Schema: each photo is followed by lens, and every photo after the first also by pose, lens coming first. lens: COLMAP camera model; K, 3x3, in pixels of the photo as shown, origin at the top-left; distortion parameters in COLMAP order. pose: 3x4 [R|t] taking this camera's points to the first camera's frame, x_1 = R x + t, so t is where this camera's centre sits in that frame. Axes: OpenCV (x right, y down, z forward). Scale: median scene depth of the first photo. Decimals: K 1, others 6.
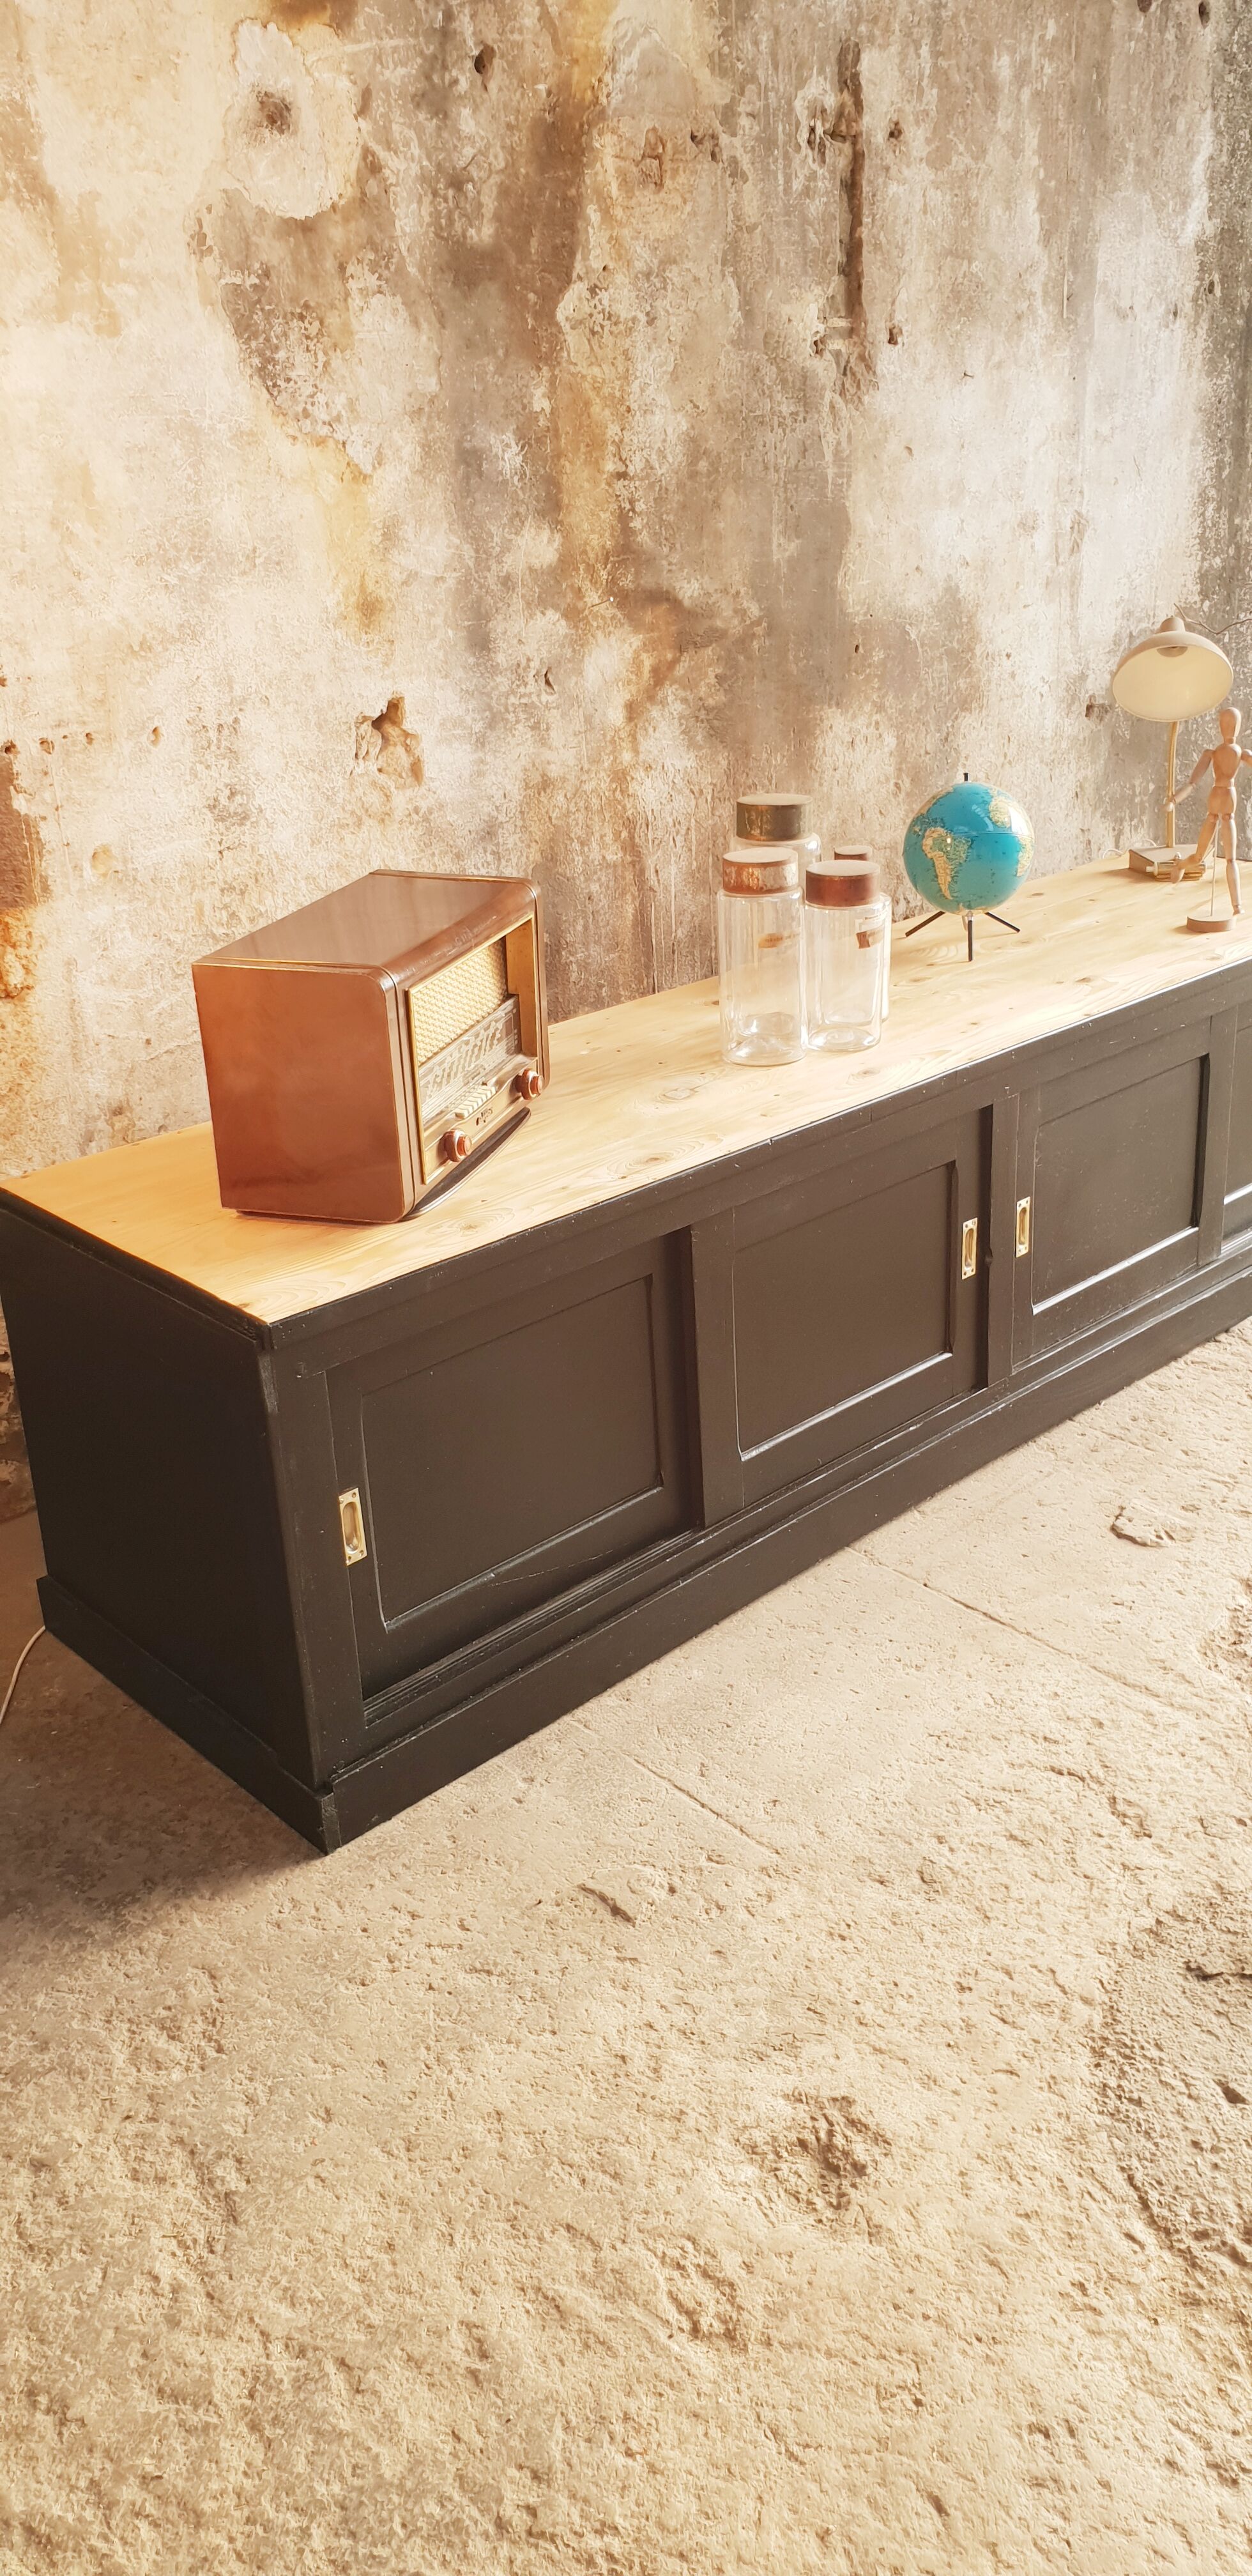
lens RADIAL K [[2097.4, 0, 735.4], [0, 2097.4, 1283.6], [0, 0, 1]] dist [0.023001, 0.012793]
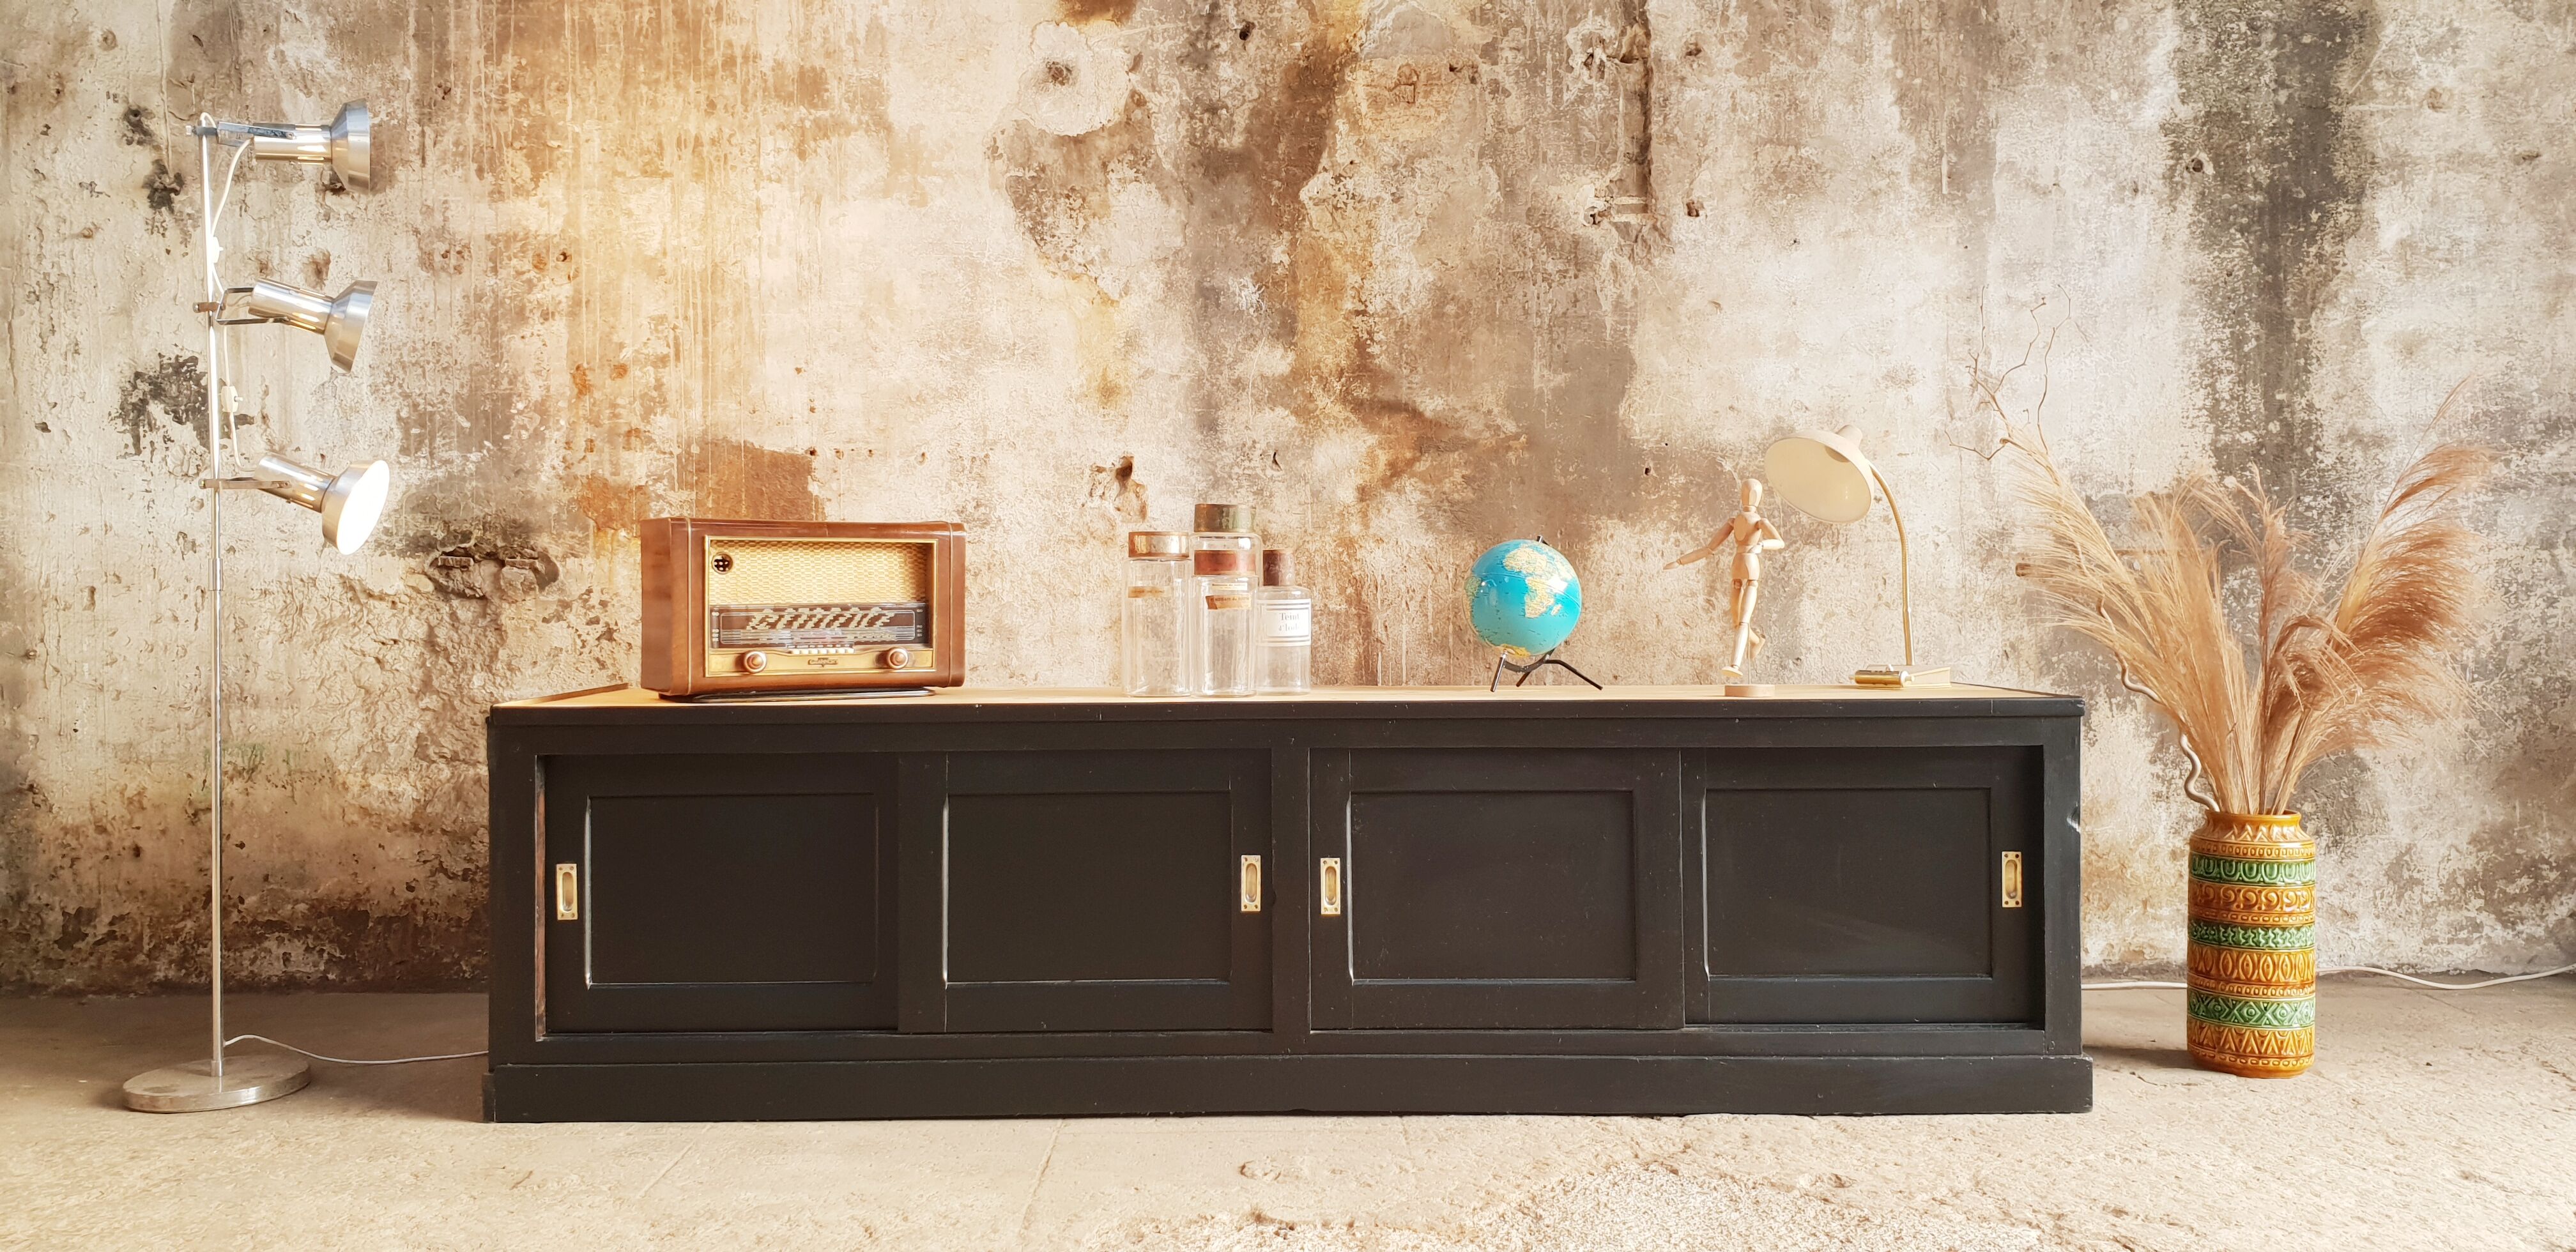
lens RADIAL K [[2092.4, 0, 1292.6], [0, 2092.4, 614.5], [0, 0, 1]] dist [0.299622, -0.878190]
pose [[0.700886, 0.039012, -0.712205, 0.865513], [-0.297673, 0.923391, -0.242363, 0.108151], [0.648189, 0.381873, 0.658805, 0.218302]]
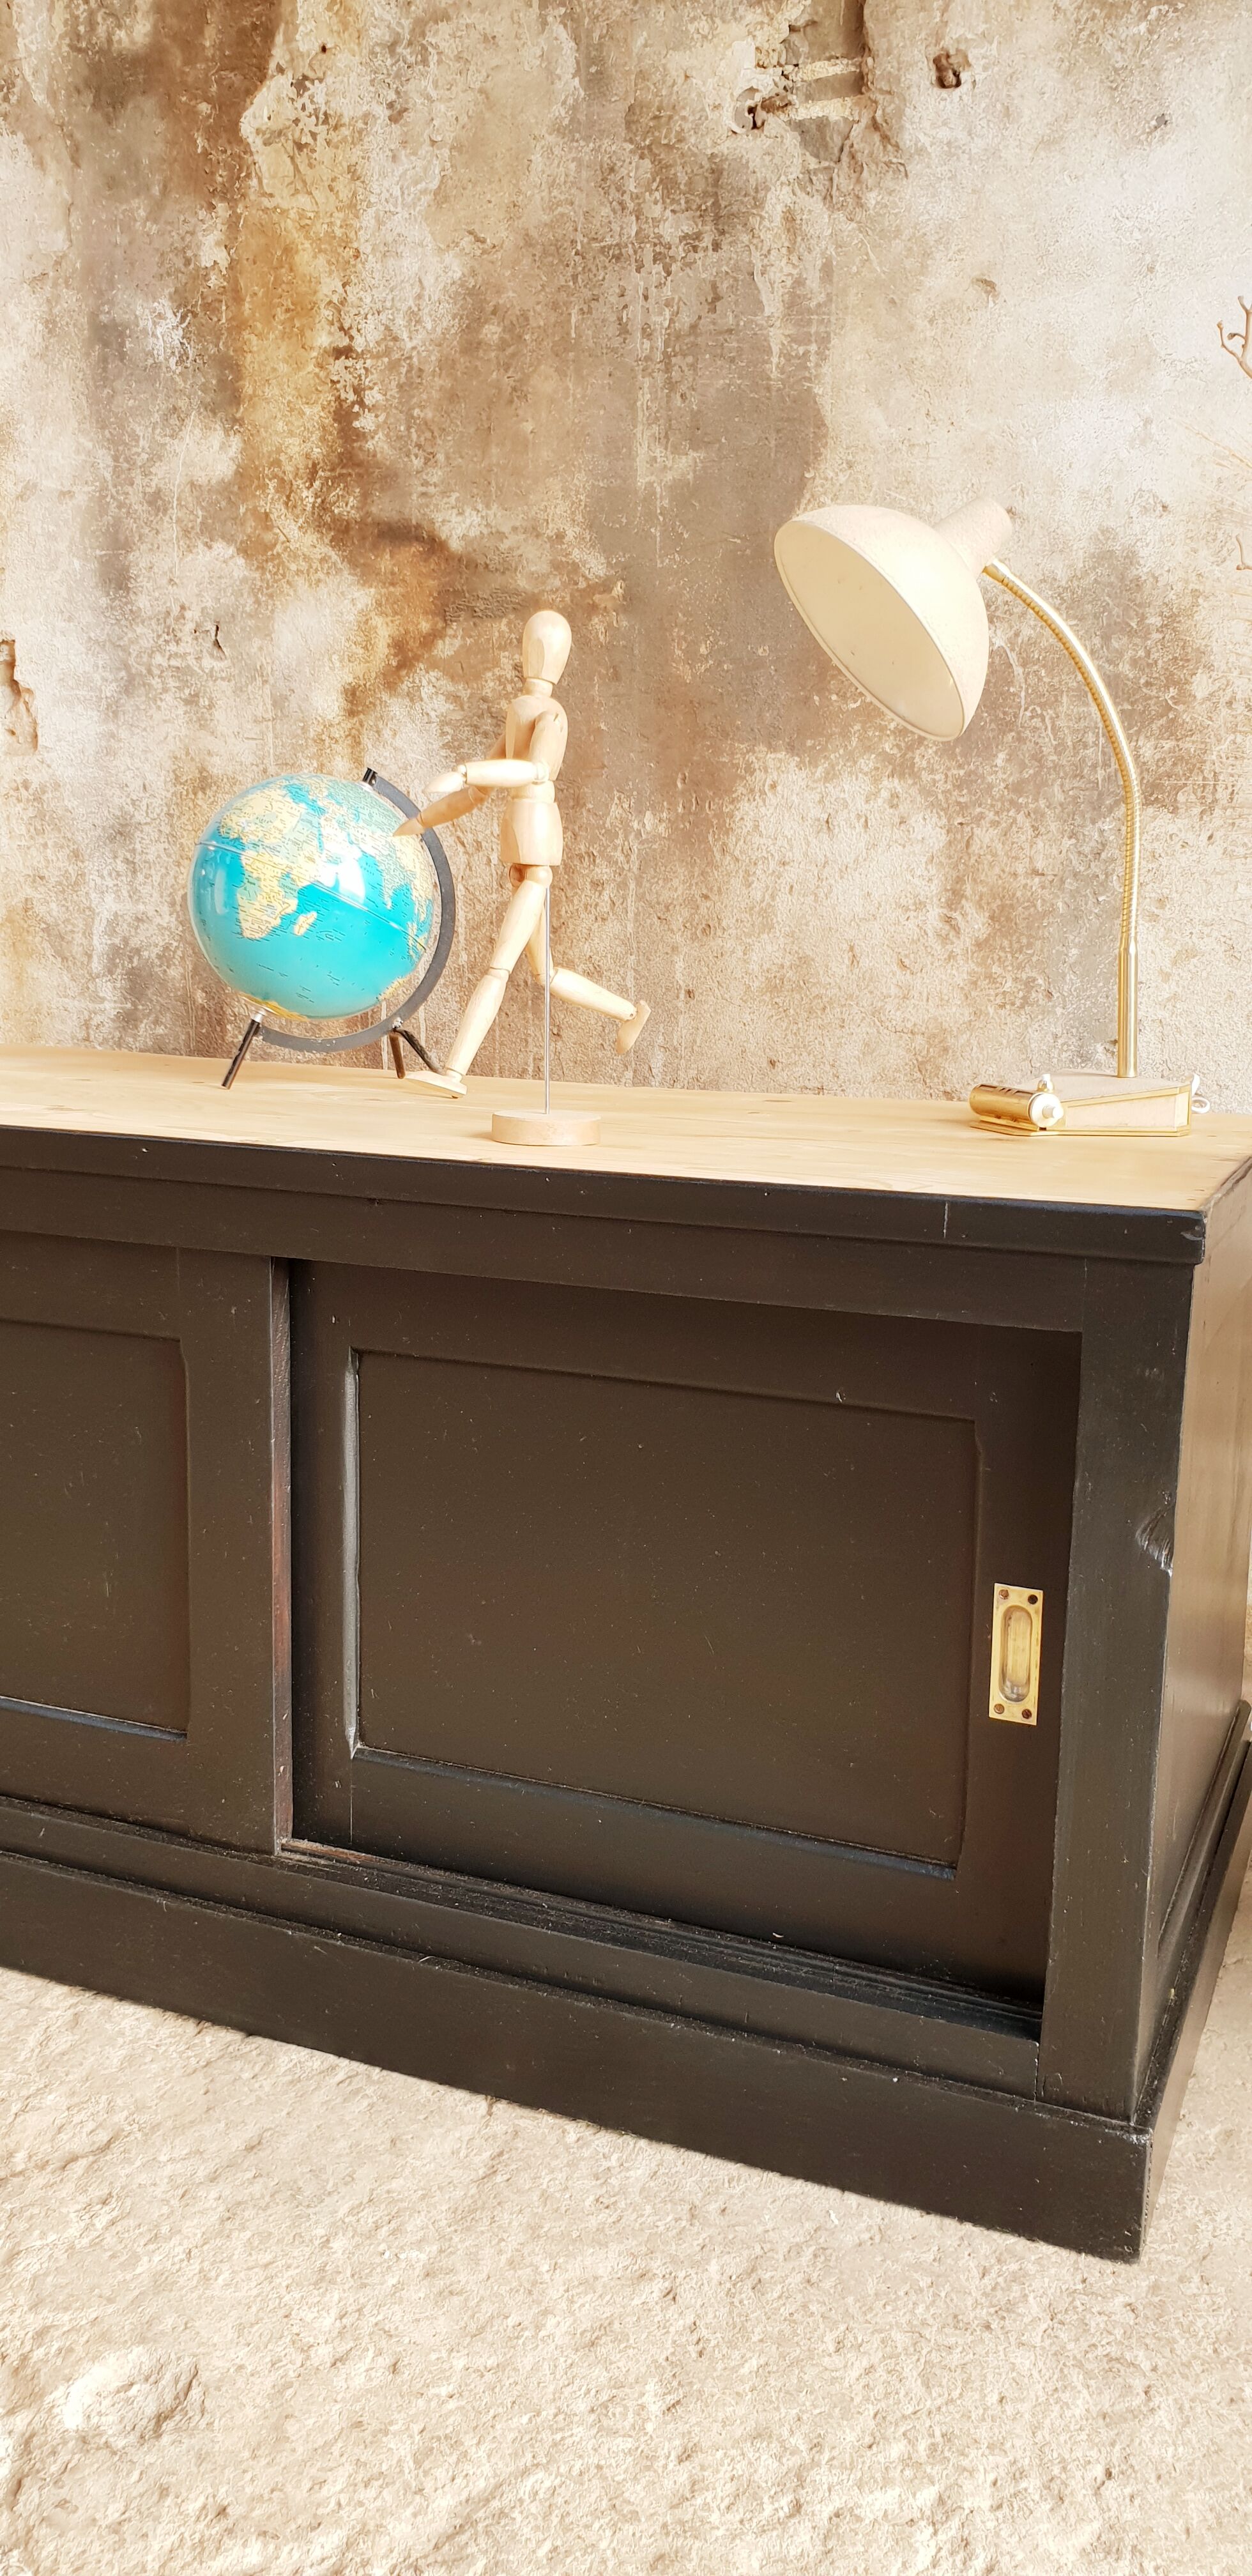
lens RADIAL K [[2054.7, 0, 642.9], [0, 2054.7, 1291.1], [0, 0, 1]] dist [-0.008953, 0.057883]
pose [[0.365554, 0.215332, -0.905540, 0.680347], [-0.399290, 0.915087, 0.056414, -0.190564], [0.840796, 0.340951, 0.420494, 0.948407]]
